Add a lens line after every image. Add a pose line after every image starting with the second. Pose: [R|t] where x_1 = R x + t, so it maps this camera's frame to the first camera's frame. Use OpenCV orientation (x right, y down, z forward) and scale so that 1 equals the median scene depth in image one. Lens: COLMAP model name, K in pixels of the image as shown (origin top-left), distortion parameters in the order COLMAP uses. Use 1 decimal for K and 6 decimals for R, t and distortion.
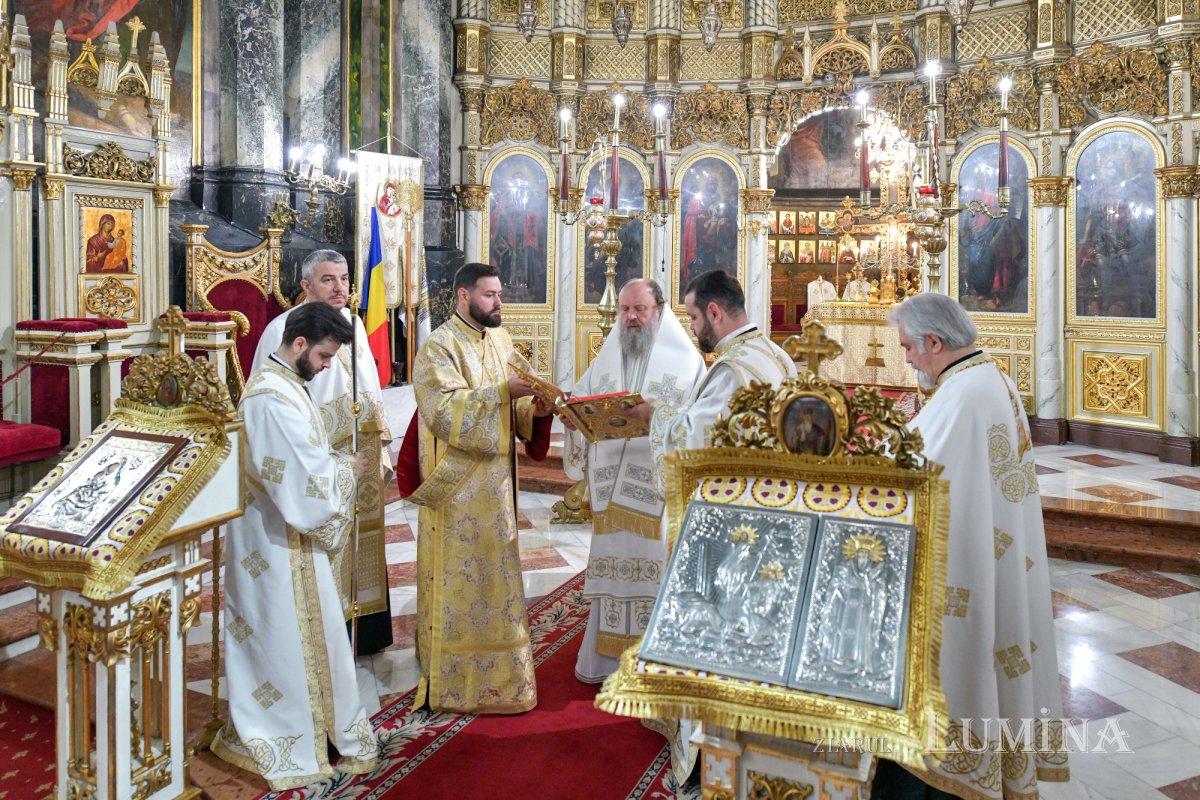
lens RADIAL K [[811.8, 0, 660.0], [0, 811.8, 286.1], [0, 0, 1]] dist [-0.001957, -0.001206]
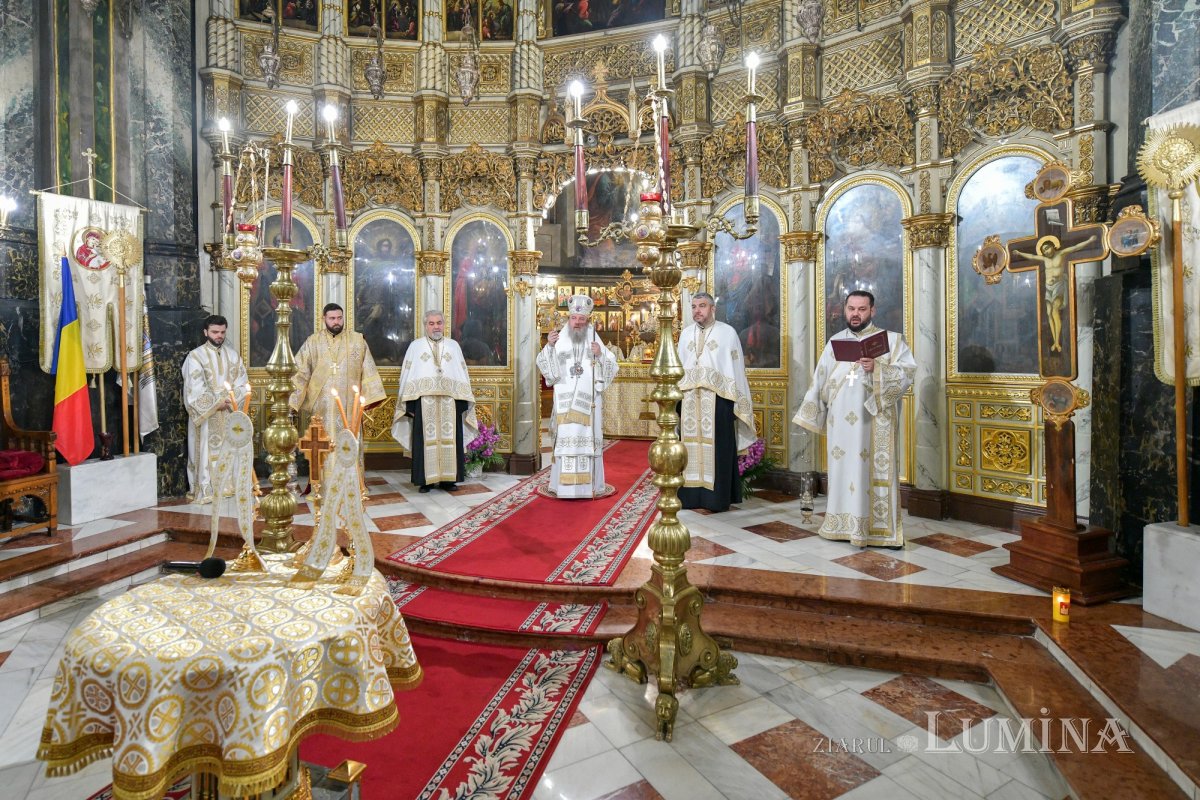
lens RADIAL K [[560.7, 0, 599.6], [0, 560.7, 367.7], [0, 0, 1]] dist [-0.000077, -0.001618]
pose [[0.992933, -0.014556, 0.117778, 0.143129], [0.012539, 0.999762, 0.017853, 0.017176], [-0.118010, -0.016250, 0.992879, 0.323008]]
